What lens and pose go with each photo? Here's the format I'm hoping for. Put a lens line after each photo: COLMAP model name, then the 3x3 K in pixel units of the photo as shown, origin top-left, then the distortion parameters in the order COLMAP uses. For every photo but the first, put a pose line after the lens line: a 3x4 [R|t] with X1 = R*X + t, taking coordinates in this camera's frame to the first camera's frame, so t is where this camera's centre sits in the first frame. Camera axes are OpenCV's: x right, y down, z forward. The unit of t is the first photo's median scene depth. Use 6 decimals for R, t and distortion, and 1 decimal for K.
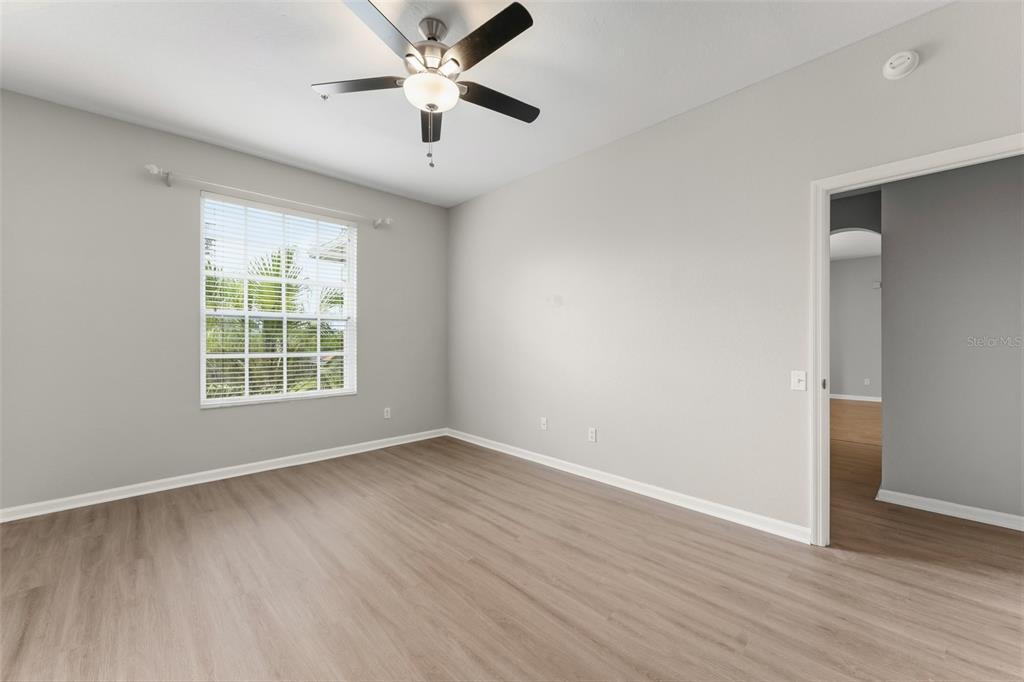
lens RADIAL K [[407.2, 0, 507.7], [0, 407.2, 336.4], [0, 0, 1]] dist [-0.000026, -0.000075]
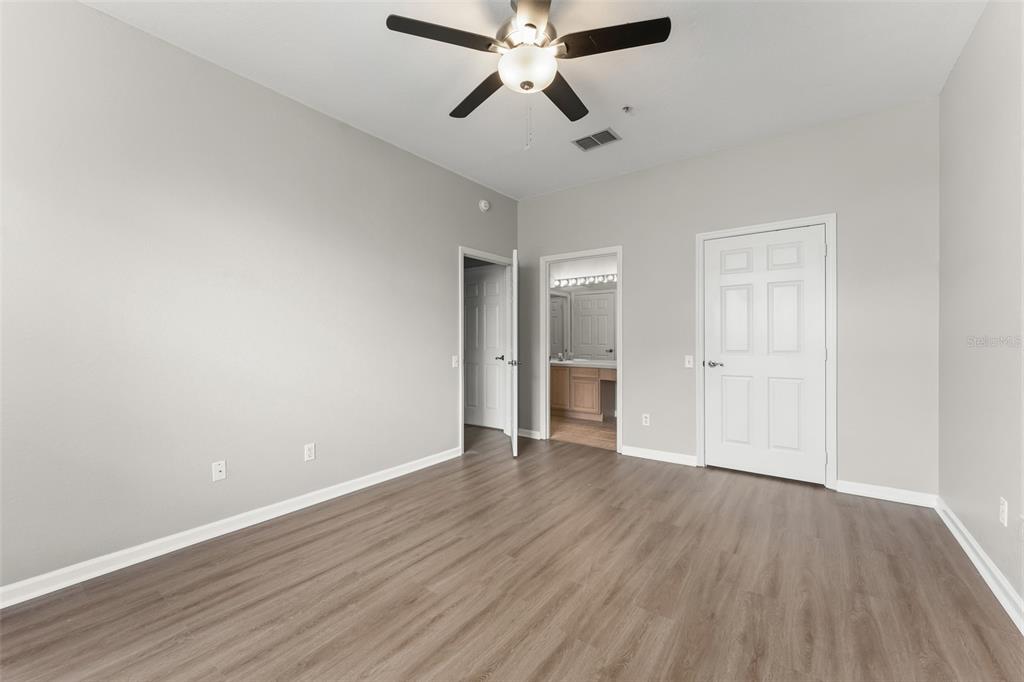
lens RADIAL K [[407.2, 0, 507.7], [0, 407.2, 336.4], [0, 0, 1]] dist [-0.000026, -0.000075]
pose [[-0.169885, 0.003317, 0.985458, -0.783451], [-0.006019, 0.999972, -0.004403, 0.007876], [-0.985445, -0.006679, -0.169861, 0.859075]]
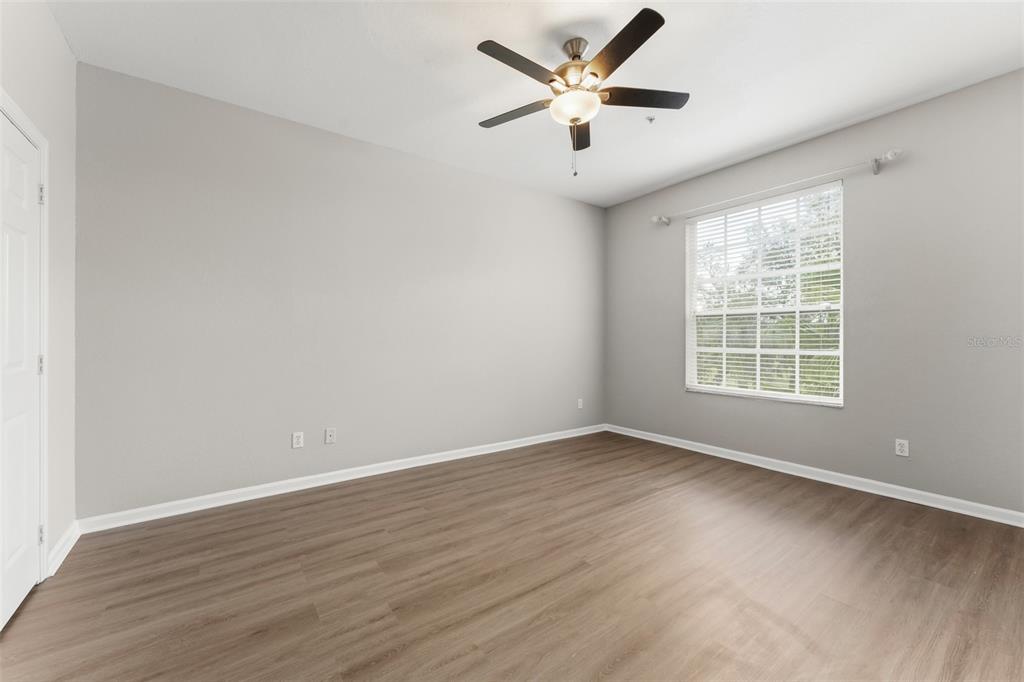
lens RADIAL K [[407.2, 0, 507.7], [0, 407.2, 336.4], [0, 0, 1]] dist [-0.000026, -0.000075]
pose [[-0.128737, 0.000191, -0.991679, 0.649949], [0.008827, 0.999961, -0.000953, 0.006648], [0.991639, -0.008876, -0.128734, 0.684755]]
